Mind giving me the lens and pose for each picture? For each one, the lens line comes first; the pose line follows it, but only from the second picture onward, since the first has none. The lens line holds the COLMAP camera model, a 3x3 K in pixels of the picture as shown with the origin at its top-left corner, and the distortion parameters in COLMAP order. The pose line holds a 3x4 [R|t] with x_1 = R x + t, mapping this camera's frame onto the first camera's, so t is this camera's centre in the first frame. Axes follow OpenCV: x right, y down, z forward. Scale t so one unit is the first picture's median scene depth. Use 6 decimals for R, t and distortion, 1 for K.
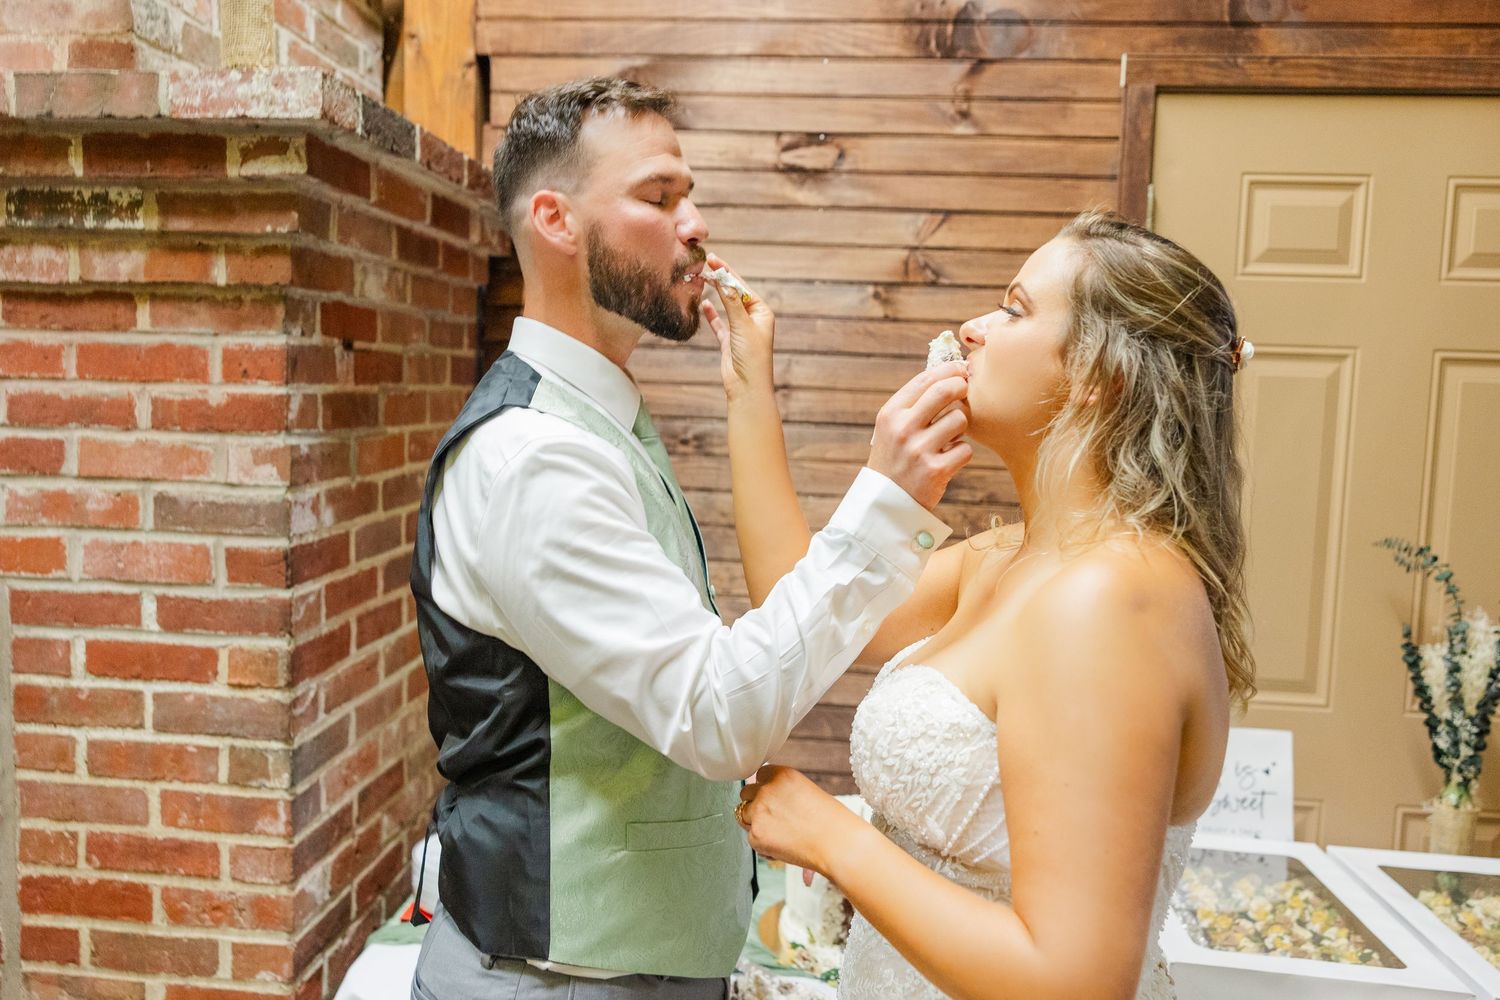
lens RADIAL K [[1202.1, 0, 748.9], [0, 1202.1, 497.4], [0, 0, 1]] dist [0.005235, 0.002837]
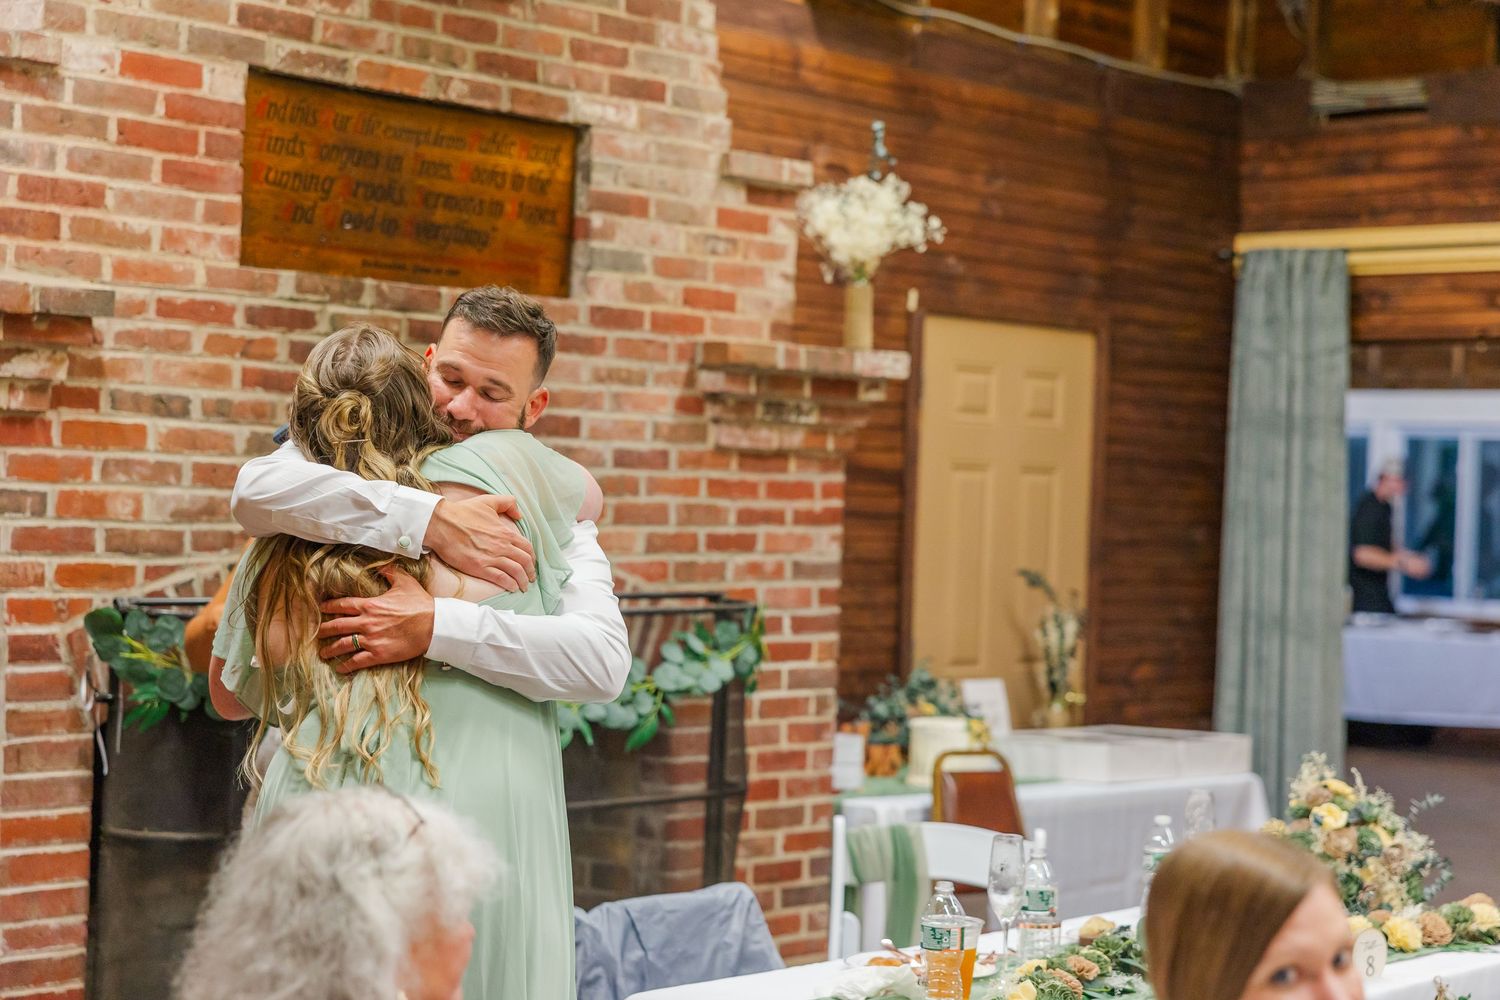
lens RADIAL K [[2905.4, 0, 744.5], [0, 2905.4, 502.2], [0, 0, 1]] dist [0.020558, 0.000000]
pose [[0.599972, -0.016405, 0.799853, -4.132450], [0.055968, 0.998201, -0.021509, 0.000444], [-0.798061, 0.057671, 0.599811, -1.643844]]
